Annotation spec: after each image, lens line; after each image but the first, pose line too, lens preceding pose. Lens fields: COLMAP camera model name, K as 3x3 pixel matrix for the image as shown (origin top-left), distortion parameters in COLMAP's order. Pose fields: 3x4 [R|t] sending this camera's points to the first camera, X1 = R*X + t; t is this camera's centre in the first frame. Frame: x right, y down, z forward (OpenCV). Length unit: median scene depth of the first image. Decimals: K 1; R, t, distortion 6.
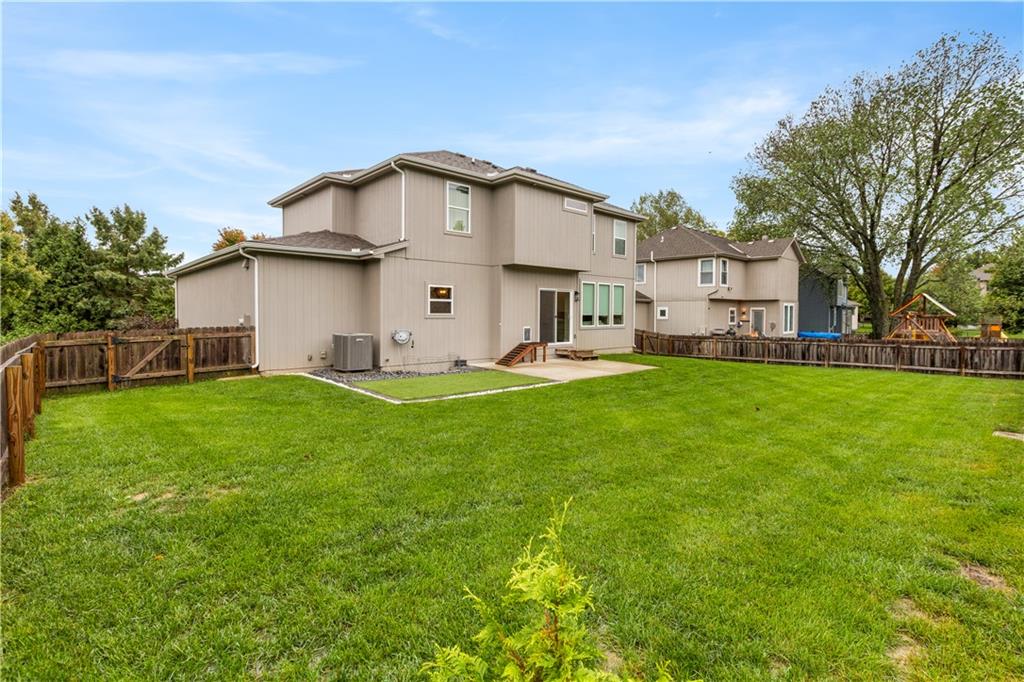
lens RADIAL K [[478.8, 0, 516.3], [0, 478.8, 316.5], [0, 0, 1]] dist [0.001196, 0.000093]
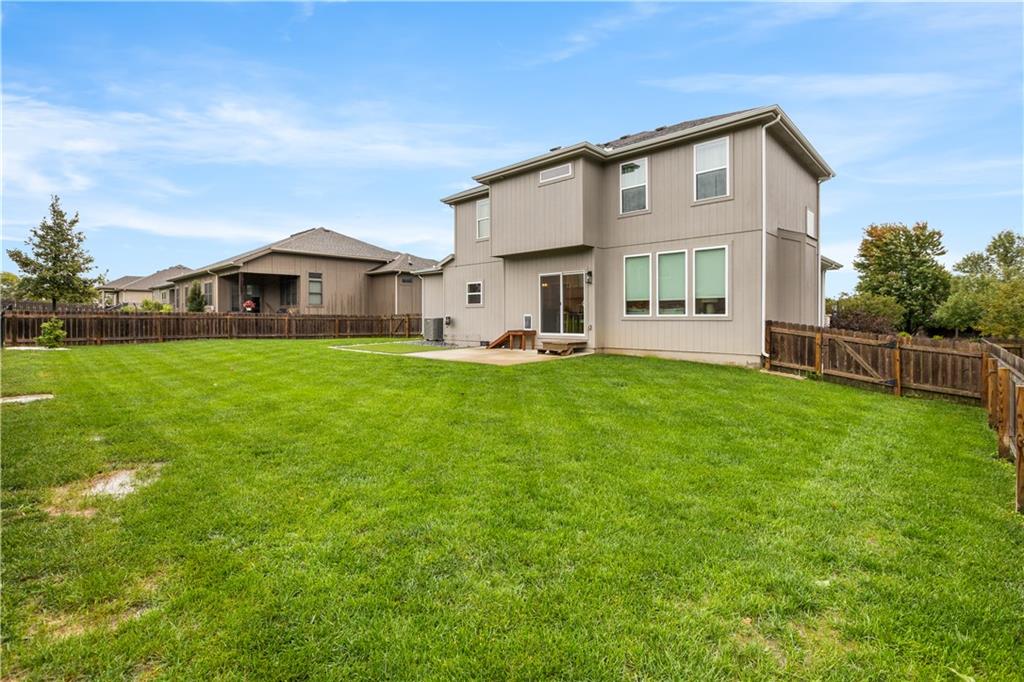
lens RADIAL K [[470.5, 0, 510.0], [0, 470.5, 327.2], [0, 0, 1]] dist [-0.001262, -0.000150]
pose [[0.069837, 0.019650, -0.997365, 0.988957], [-0.003282, 0.999805, 0.019468, 0.028237], [0.997553, 0.001914, 0.069888, 0.881406]]
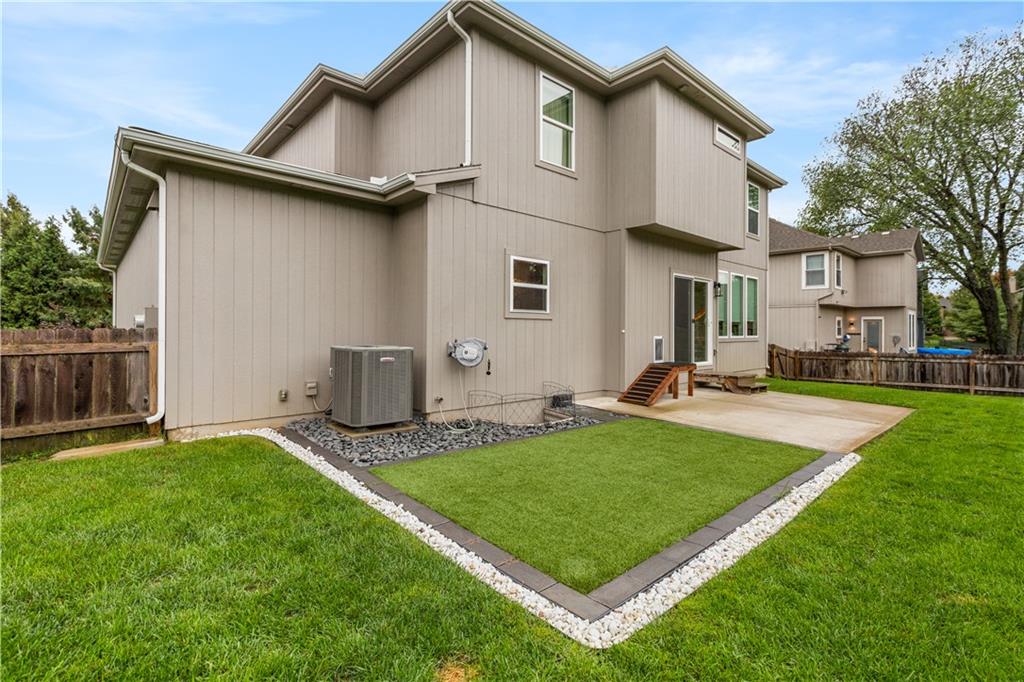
lens RADIAL K [[470.5, 0, 510.0], [0, 470.5, 327.2], [0, 0, 1]] dist [-0.001262, -0.000150]
pose [[0.999919, 0.002062, -0.012543, -0.152465], [-0.002212, 0.999926, -0.011934, 0.016936], [0.012517, 0.011961, 0.999850, 0.408695]]
